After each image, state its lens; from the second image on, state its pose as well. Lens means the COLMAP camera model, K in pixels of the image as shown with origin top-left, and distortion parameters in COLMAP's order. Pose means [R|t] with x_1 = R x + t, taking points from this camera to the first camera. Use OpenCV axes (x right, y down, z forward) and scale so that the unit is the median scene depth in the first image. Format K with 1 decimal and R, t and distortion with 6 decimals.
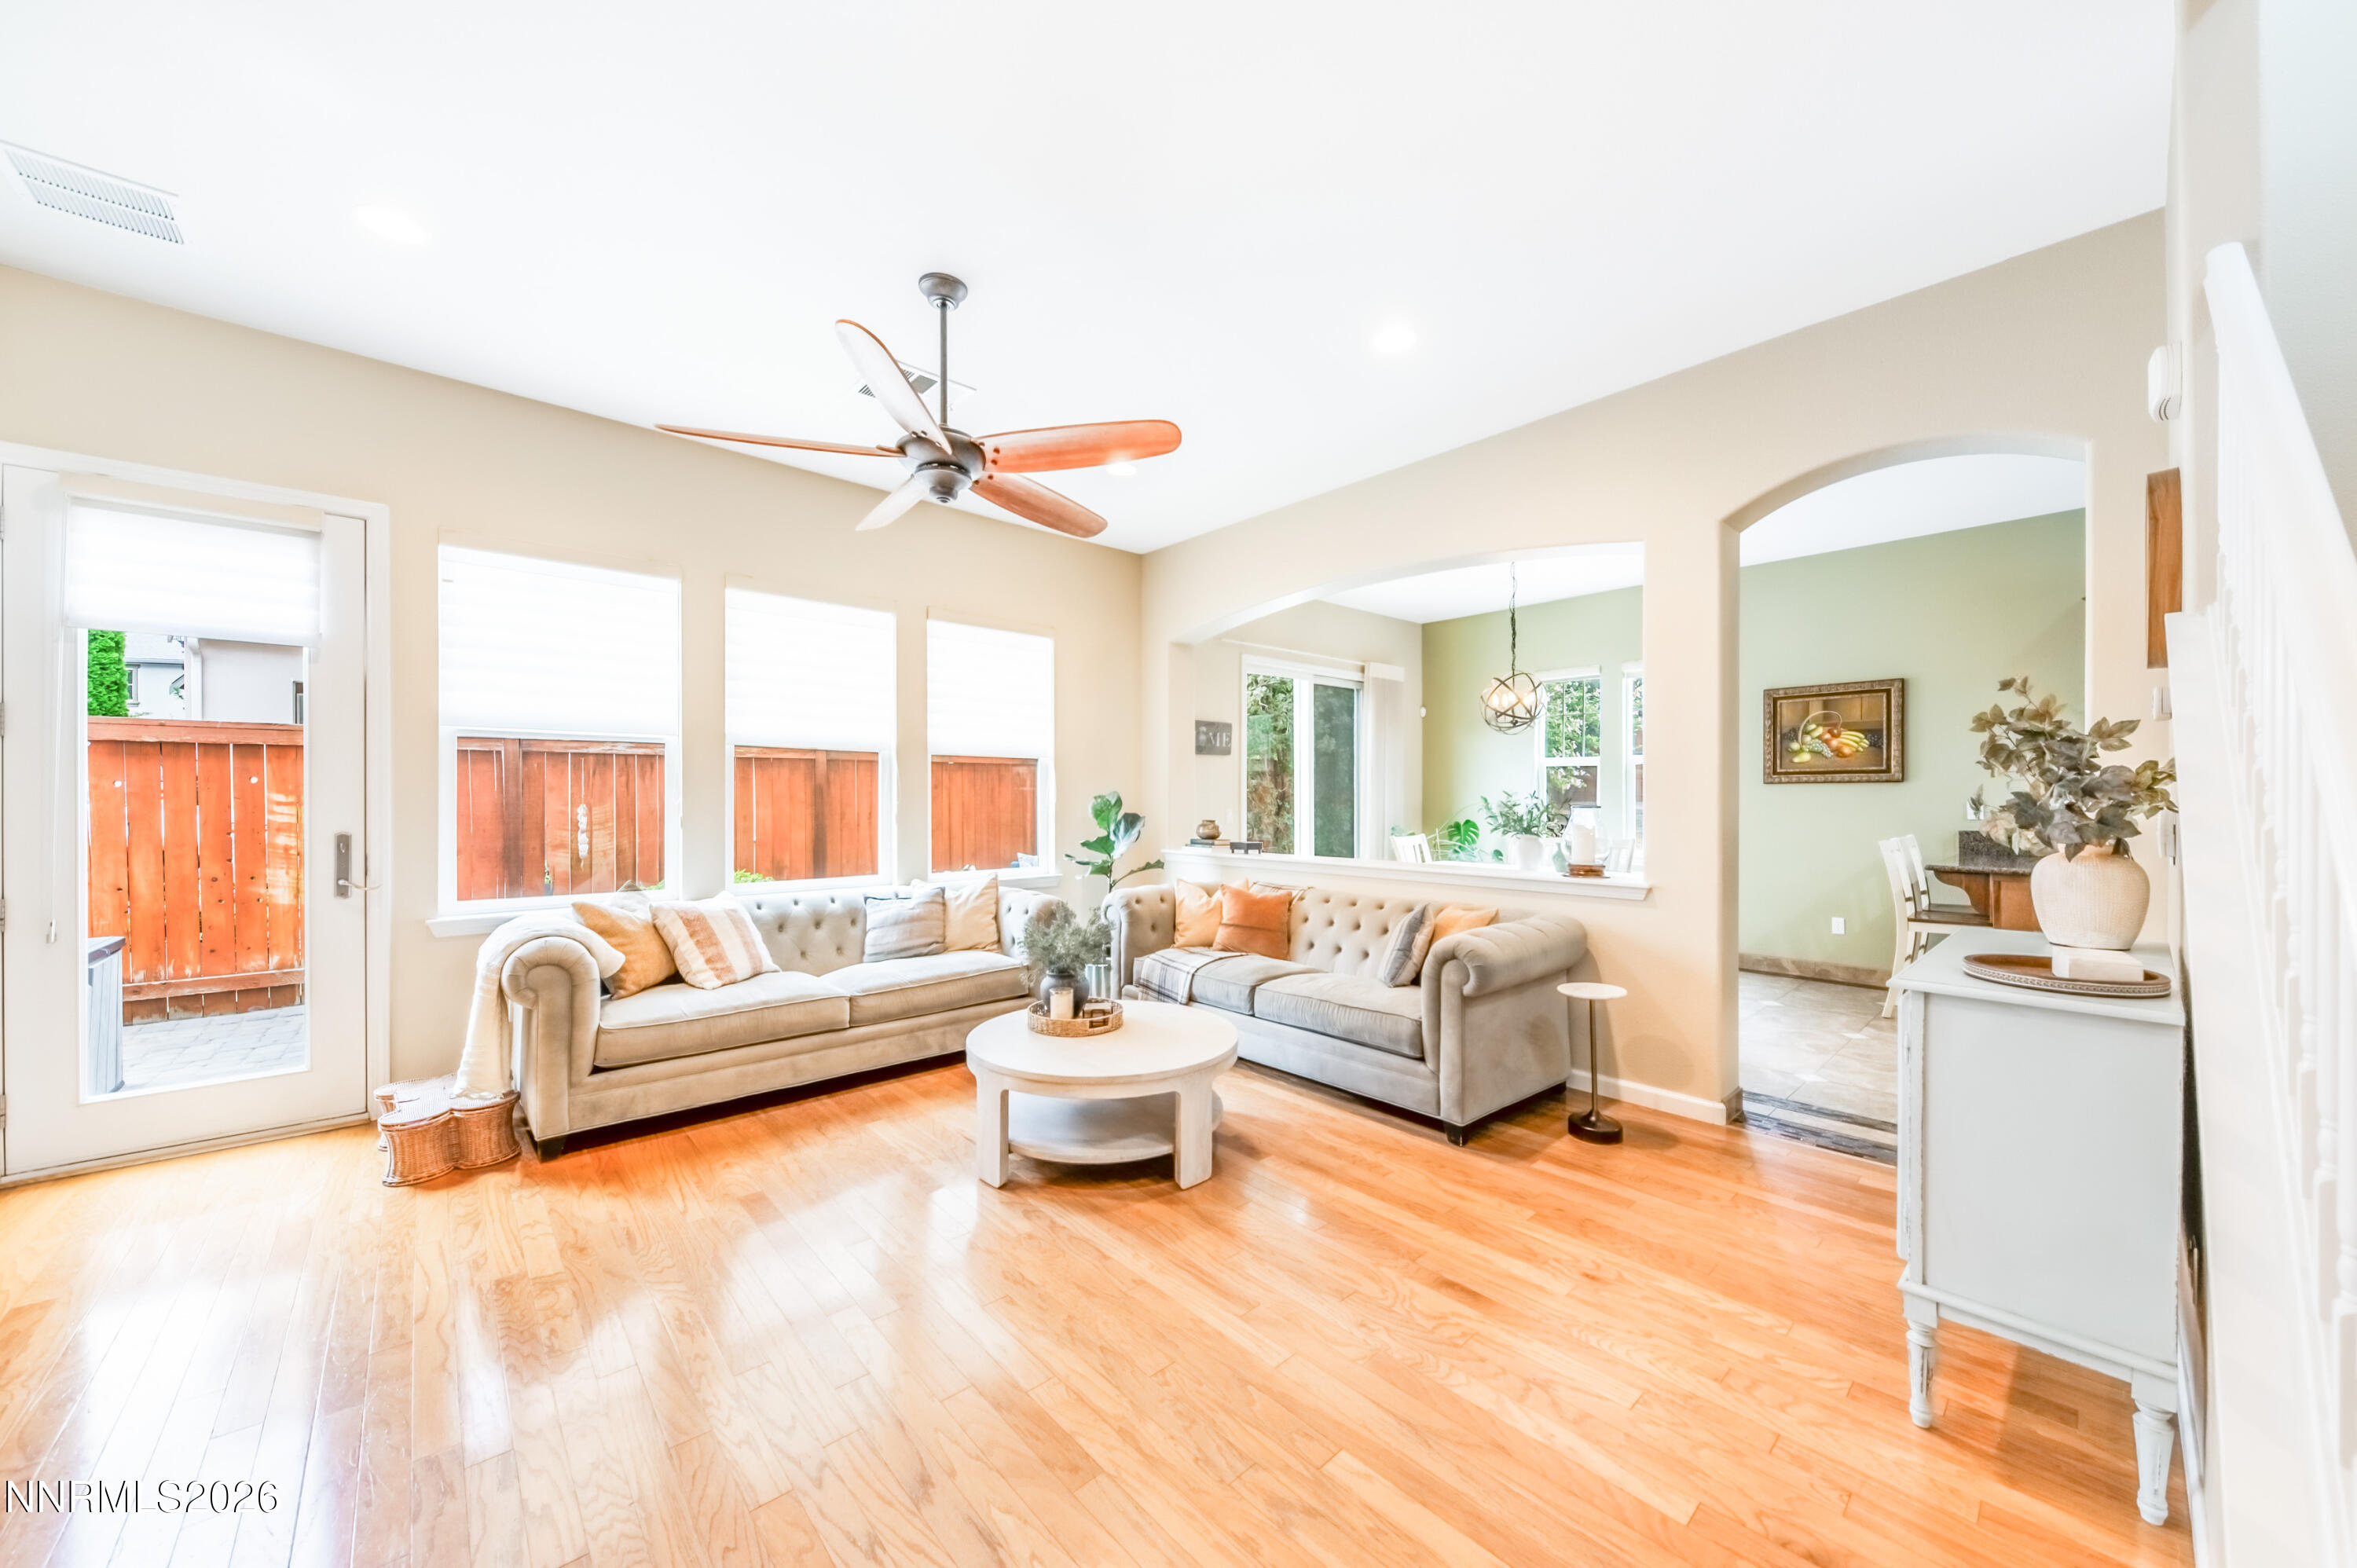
lens RADIAL K [[867.9, 0, 1178.0], [0, 867.9, 796.3], [0, 0, 1]] dist [-0.016585, -0.000128]
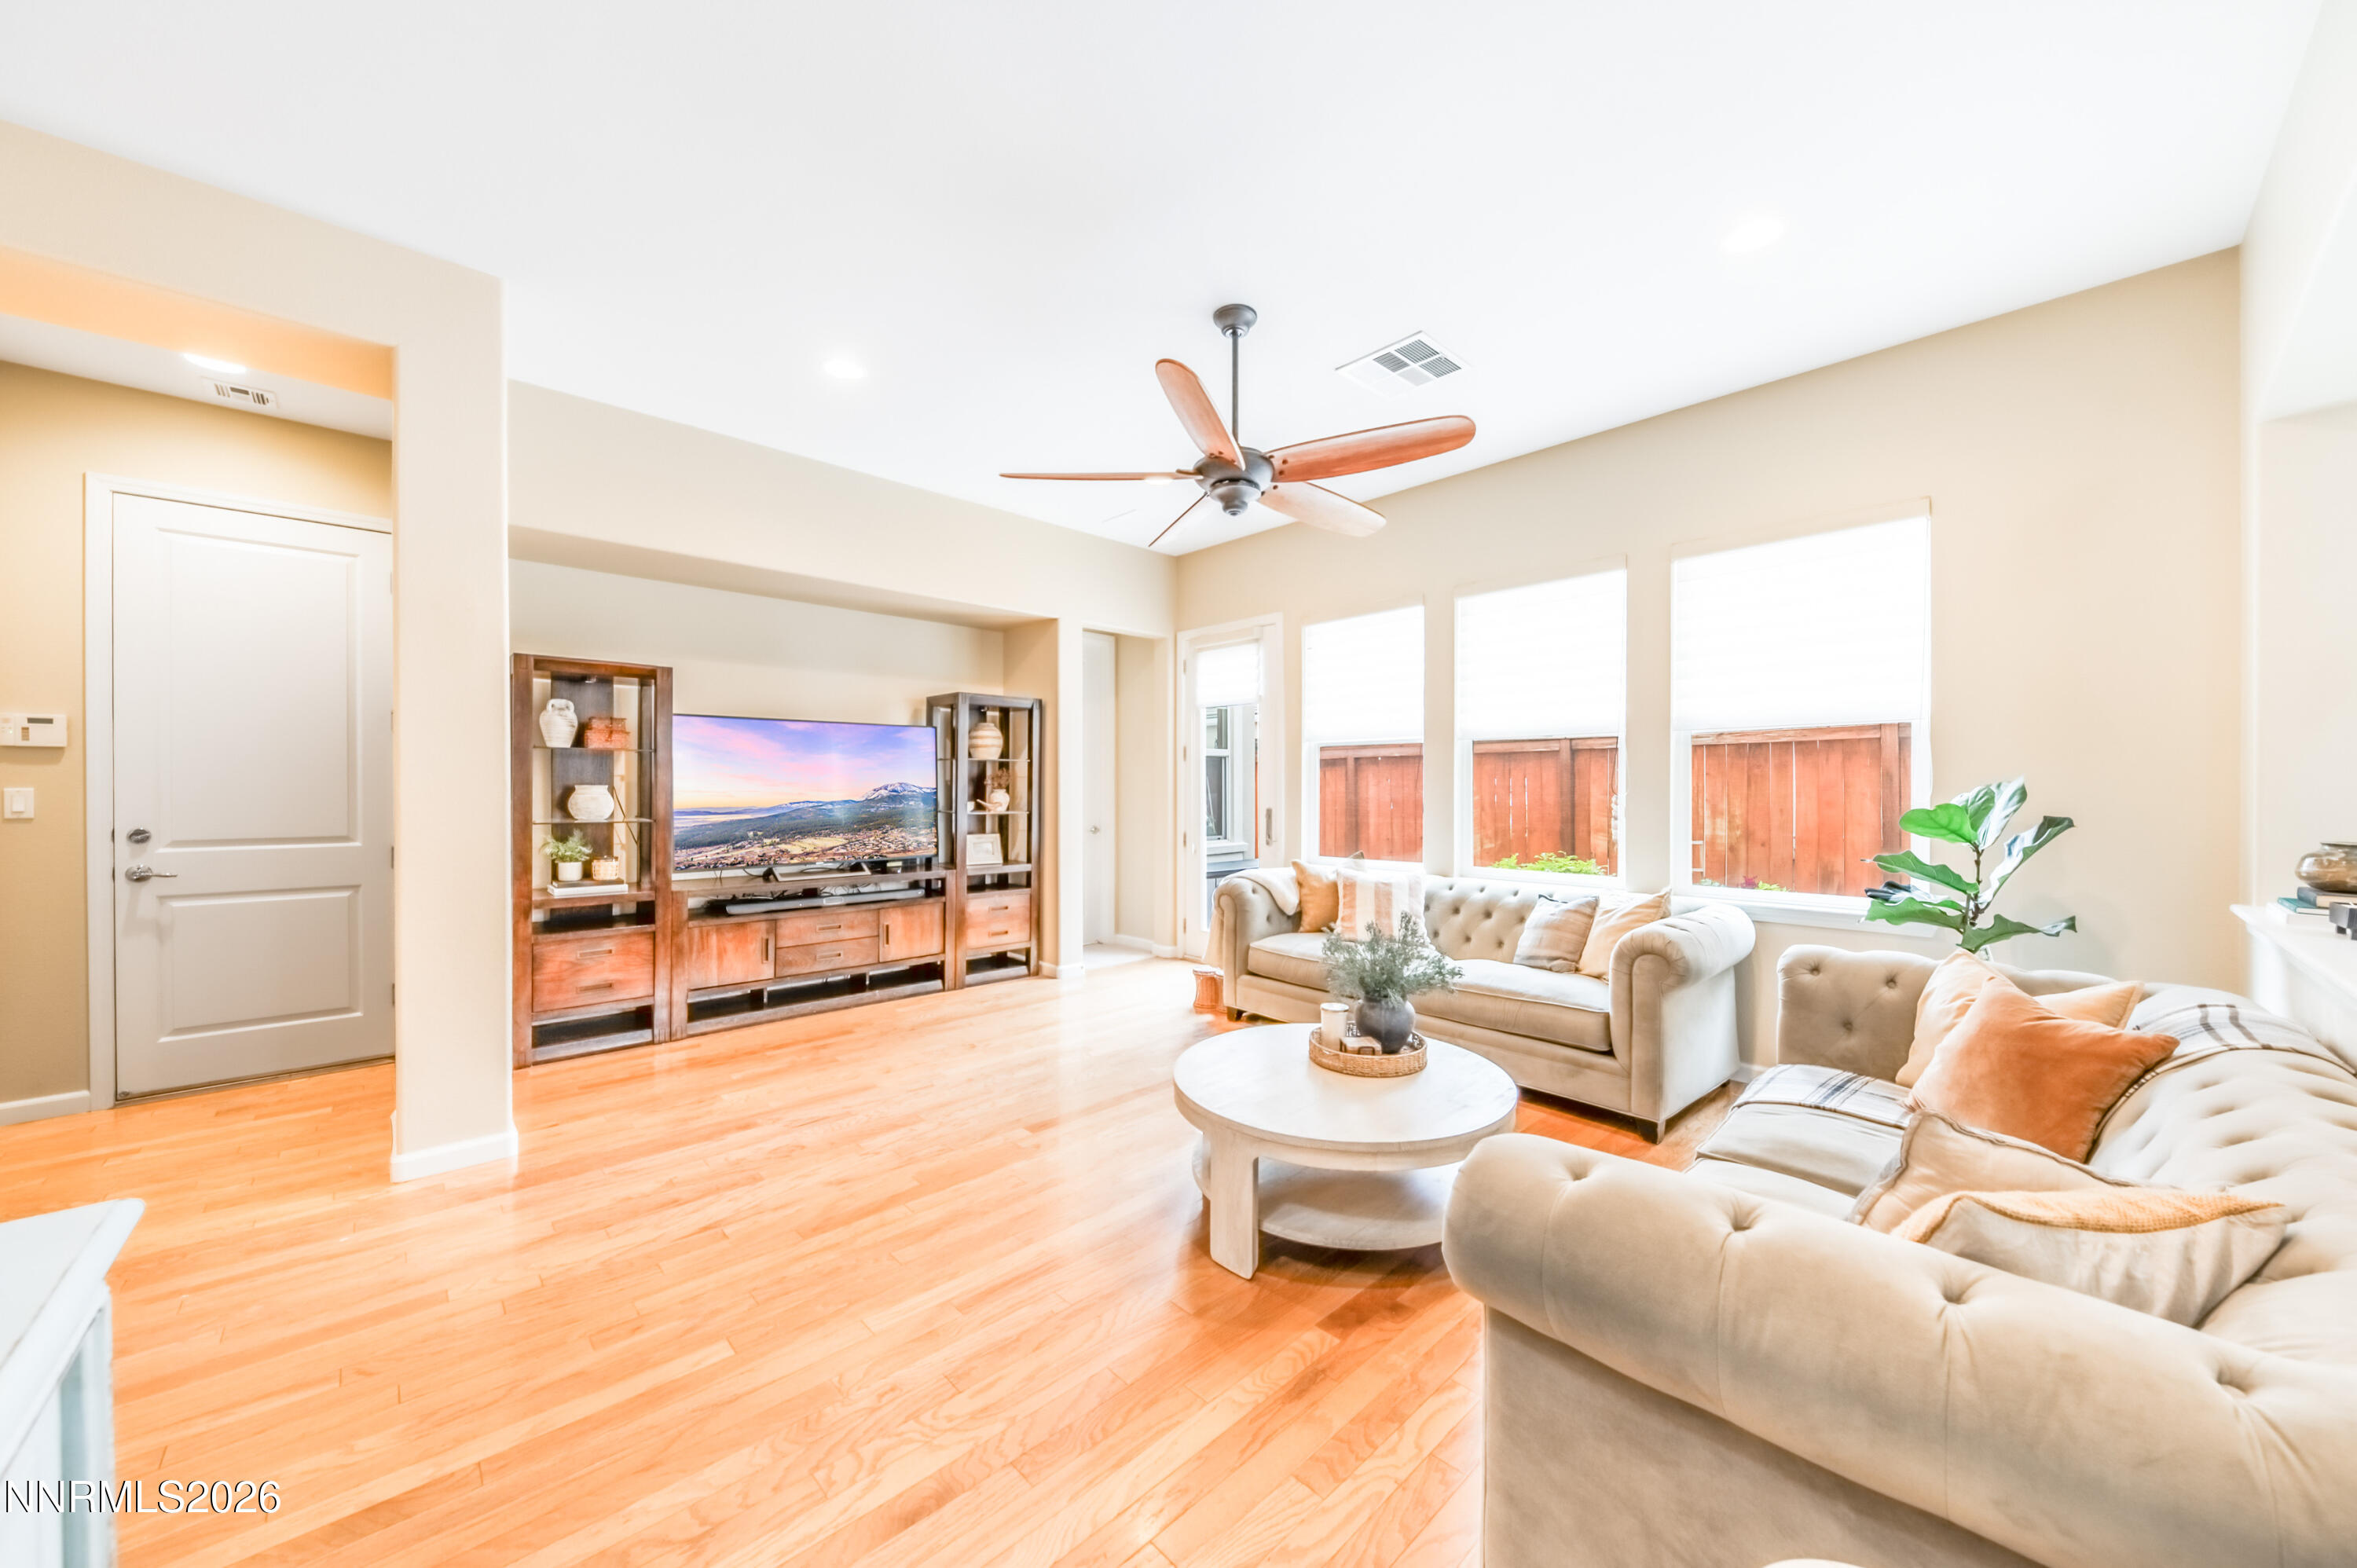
lens RADIAL K [[799.0, 0, 1175.6], [0, 799.0, 786.2], [0, 0, 1]] dist [-0.008383, -0.000738]
pose [[0.023852, -0.003145, -0.999711, 0.523734], [0.001956, 0.999993, -0.003100, 0.001869], [0.999714, -0.001881, 0.023858, 0.644840]]
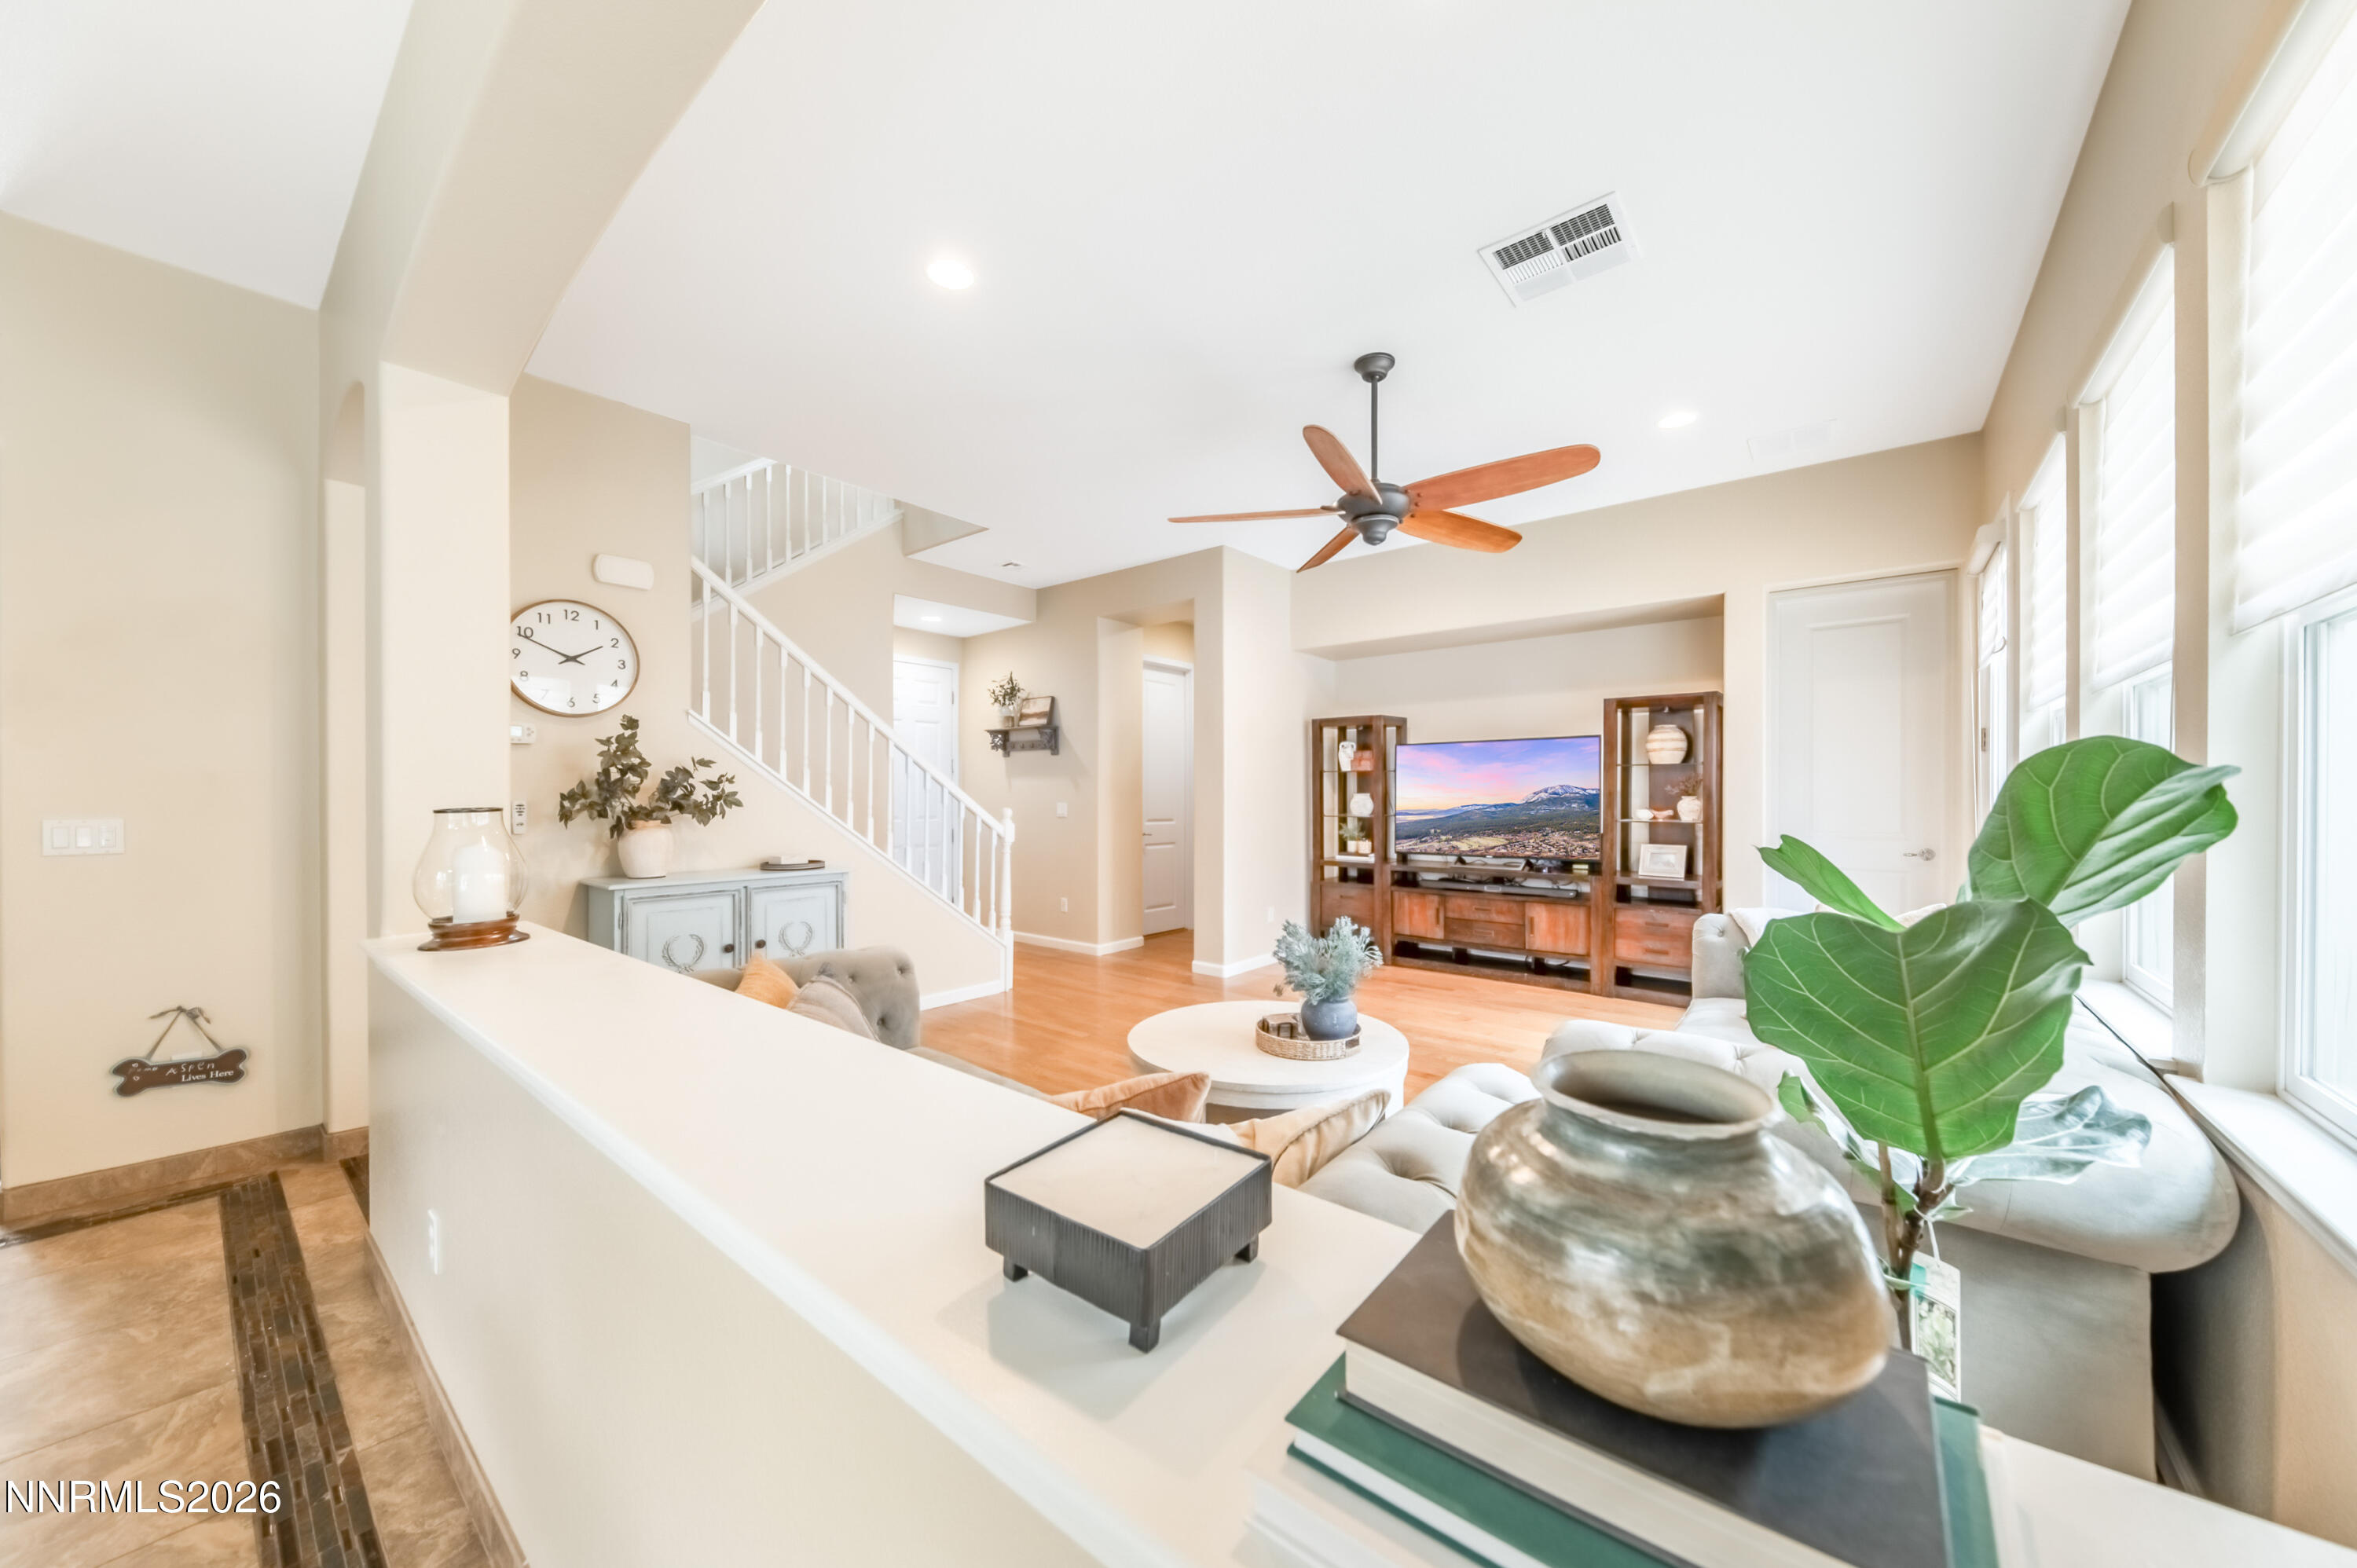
lens RADIAL K [[799.0, 0, 1189.8], [0, 799.0, 800.7], [0, 0, 1]] dist [-0.008383, -0.000738]
pose [[-0.988818, 0.001567, -0.149121, 0.095897], [0.002079, 0.999992, -0.003281, 0.012885], [0.149115, -0.003554, -0.988813, 1.447357]]
